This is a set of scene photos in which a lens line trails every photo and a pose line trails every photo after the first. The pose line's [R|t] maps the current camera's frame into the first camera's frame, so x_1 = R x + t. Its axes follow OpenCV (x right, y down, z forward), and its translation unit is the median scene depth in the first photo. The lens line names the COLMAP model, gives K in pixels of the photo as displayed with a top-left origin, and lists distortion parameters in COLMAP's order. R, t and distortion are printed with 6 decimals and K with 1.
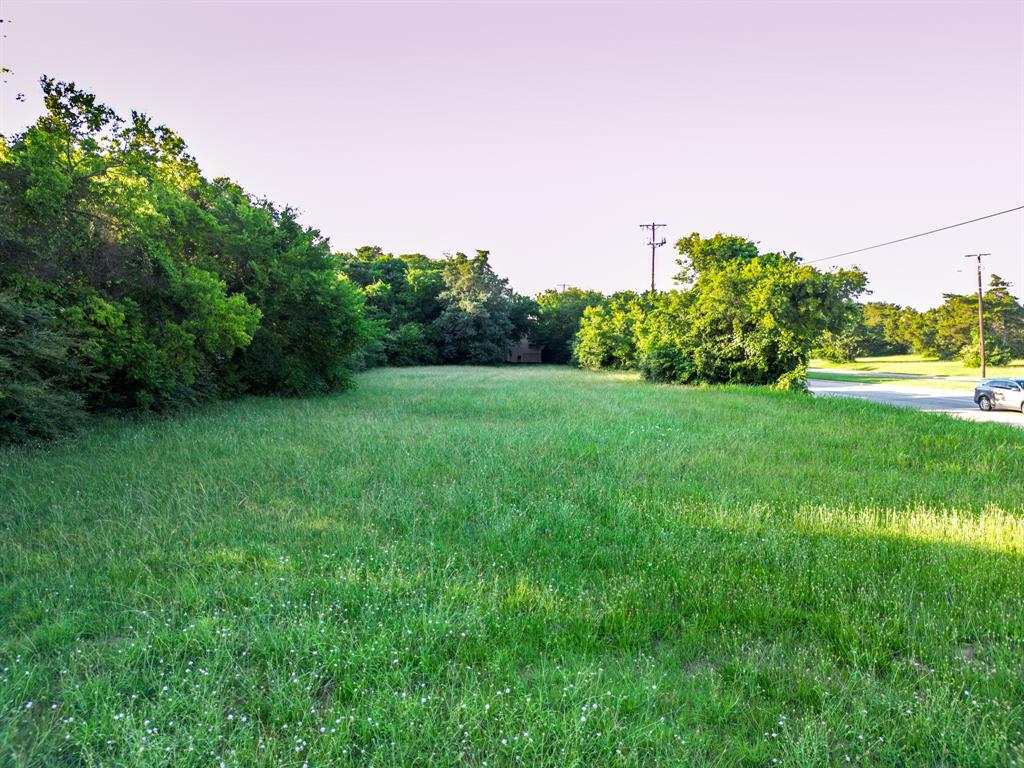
lens RADIAL K [[716.1, 0, 506.6], [0, 716.1, 390.4], [0, 0, 1]] dist [0.064856, -0.063887]
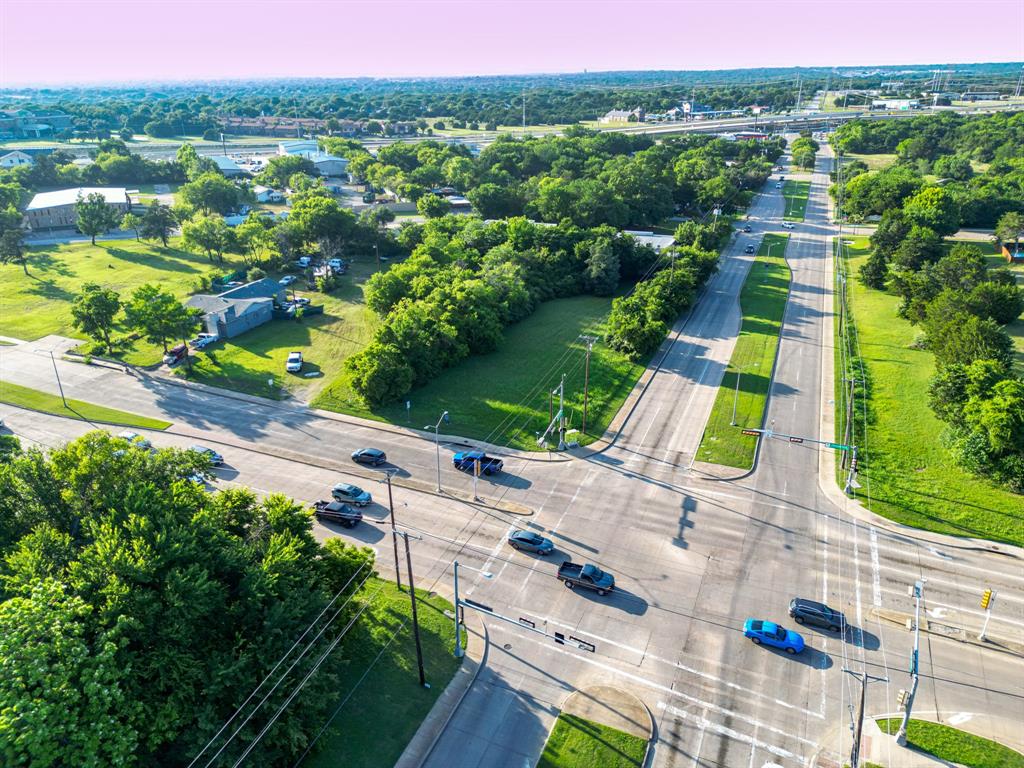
lens RADIAL K [[716.1, 0, 511.3], [0, 716.1, 383.0], [0, 0, 1]] dist [0.064856, -0.063887]
pose [[0.895554, 0.176756, -0.408338, 0.675218], [-0.033597, 0.941954, 0.334057, -0.517467], [0.443682, -0.285447, 0.849509, -1.081963]]
